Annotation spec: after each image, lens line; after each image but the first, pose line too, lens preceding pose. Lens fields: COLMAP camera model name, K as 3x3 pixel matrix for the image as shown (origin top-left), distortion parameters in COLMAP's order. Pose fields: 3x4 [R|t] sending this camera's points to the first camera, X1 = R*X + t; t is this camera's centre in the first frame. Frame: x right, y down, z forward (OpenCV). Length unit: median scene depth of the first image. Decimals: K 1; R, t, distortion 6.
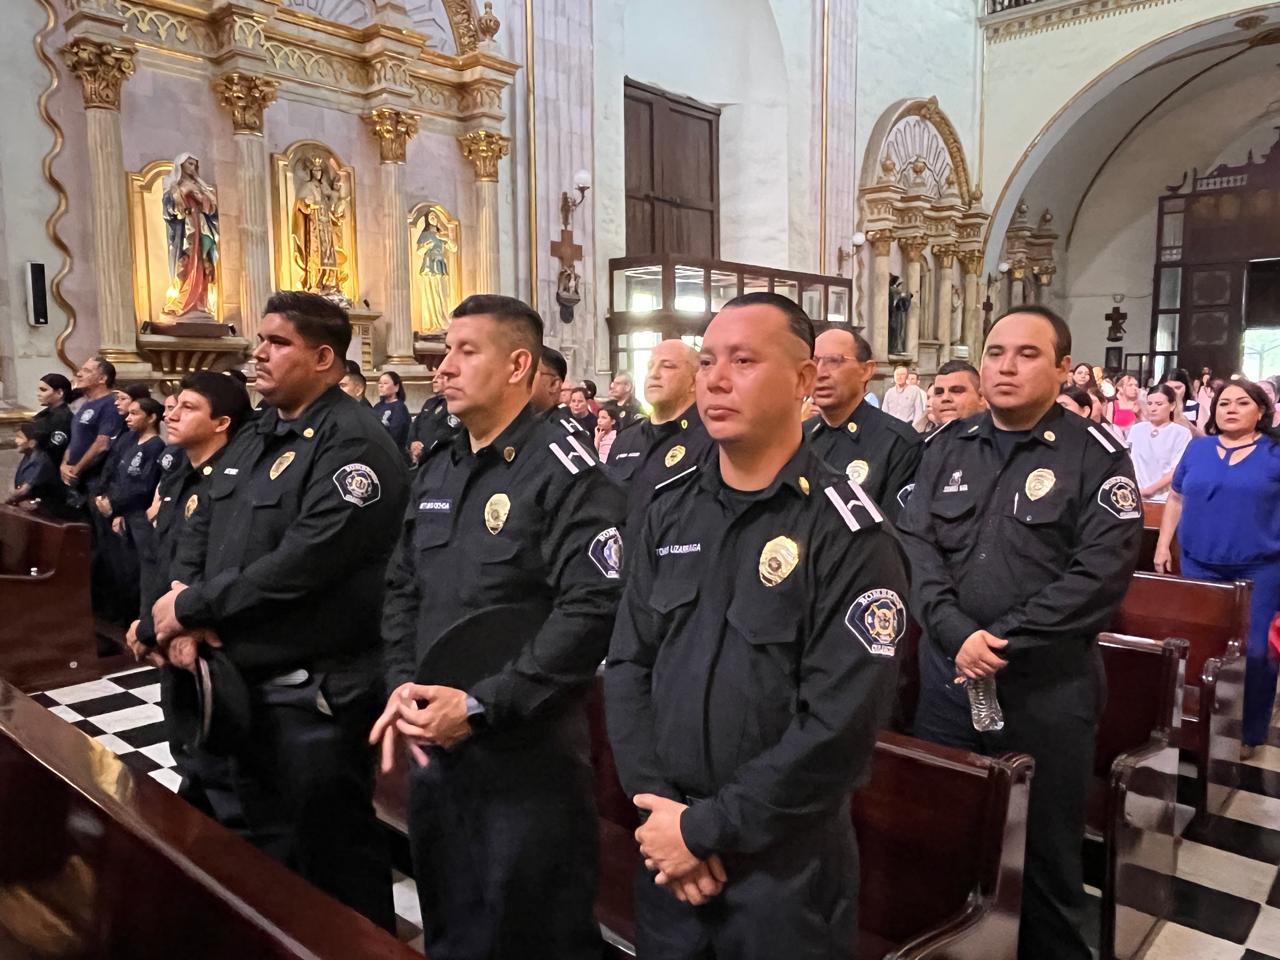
lens RADIAL K [[965.1, 0, 651.9], [0, 965.1, 482.8], [0, 0, 1]] dist [0.004974, -0.011189]
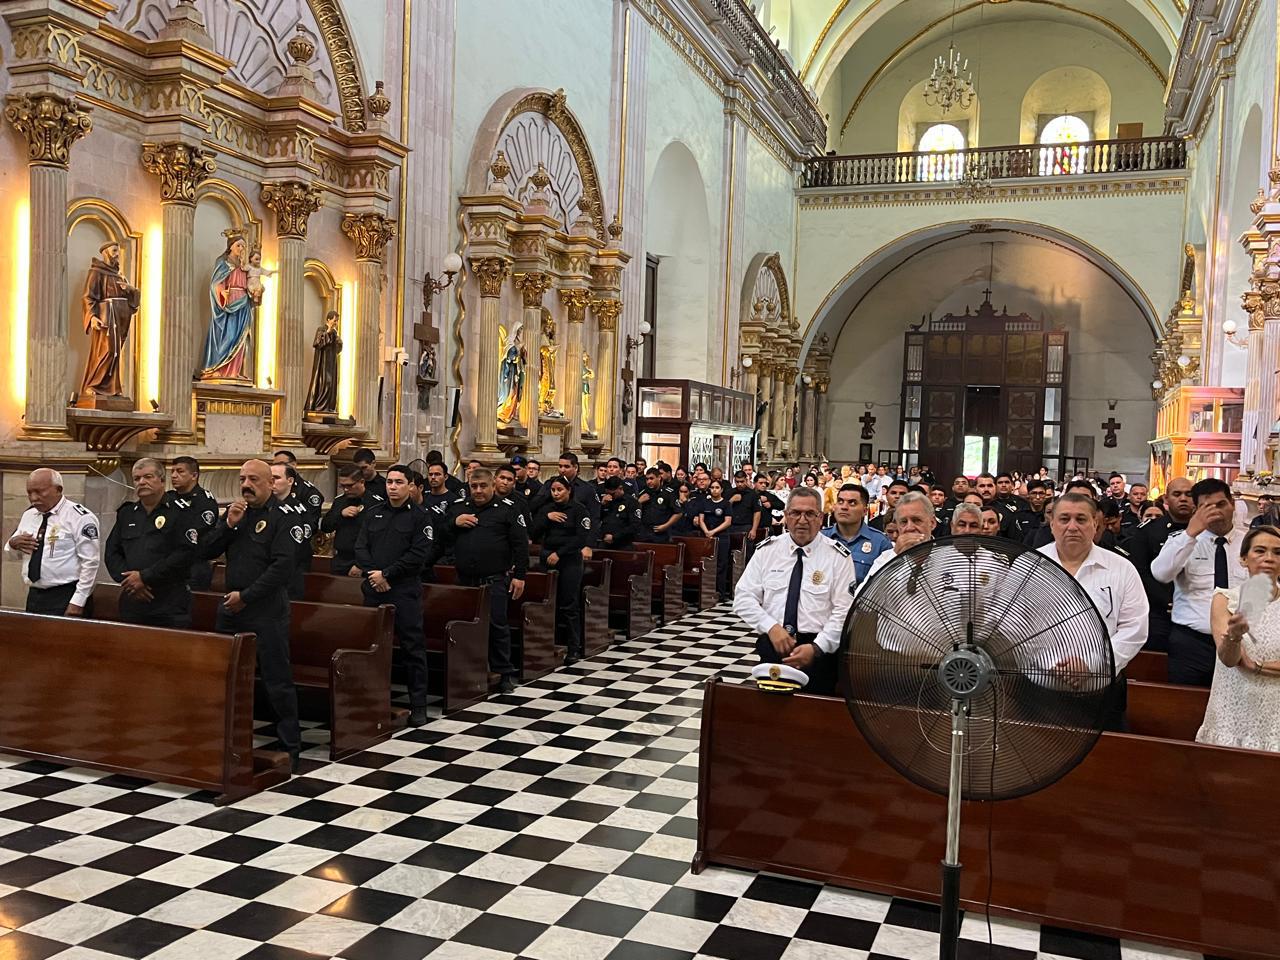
lens RADIAL K [[1161.1, 0, 634.7], [0, 1161.1, 489.1], [0, 0, 1]] dist [0.052979, -0.031020]
pose [[0.933094, 0.029796, 0.358397, -0.454261], [-0.005823, 0.997683, -0.067783, 0.029703], [-0.359586, 0.061161, 0.931105, -0.391086]]
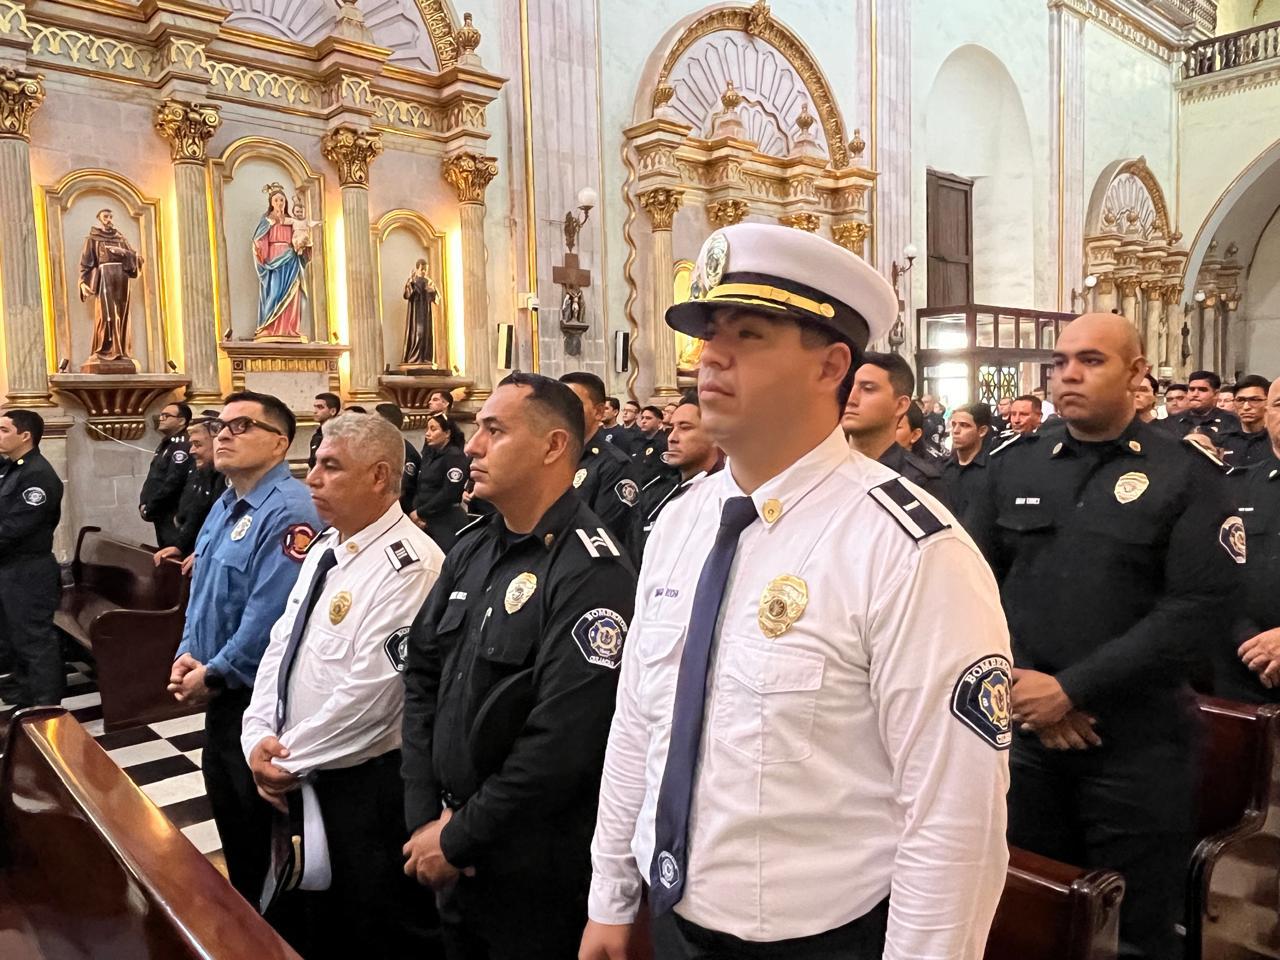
lens RADIAL K [[965.1, 0, 636.0], [0, 965.1, 492.4], [0, 0, 1]] dist [0.004974, -0.011189]
pose [[0.993431, -0.014891, -0.113457, -0.194330], [0.012394, 0.999666, -0.022684, 0.027349], [0.113756, 0.021129, 0.993284, -0.228155]]
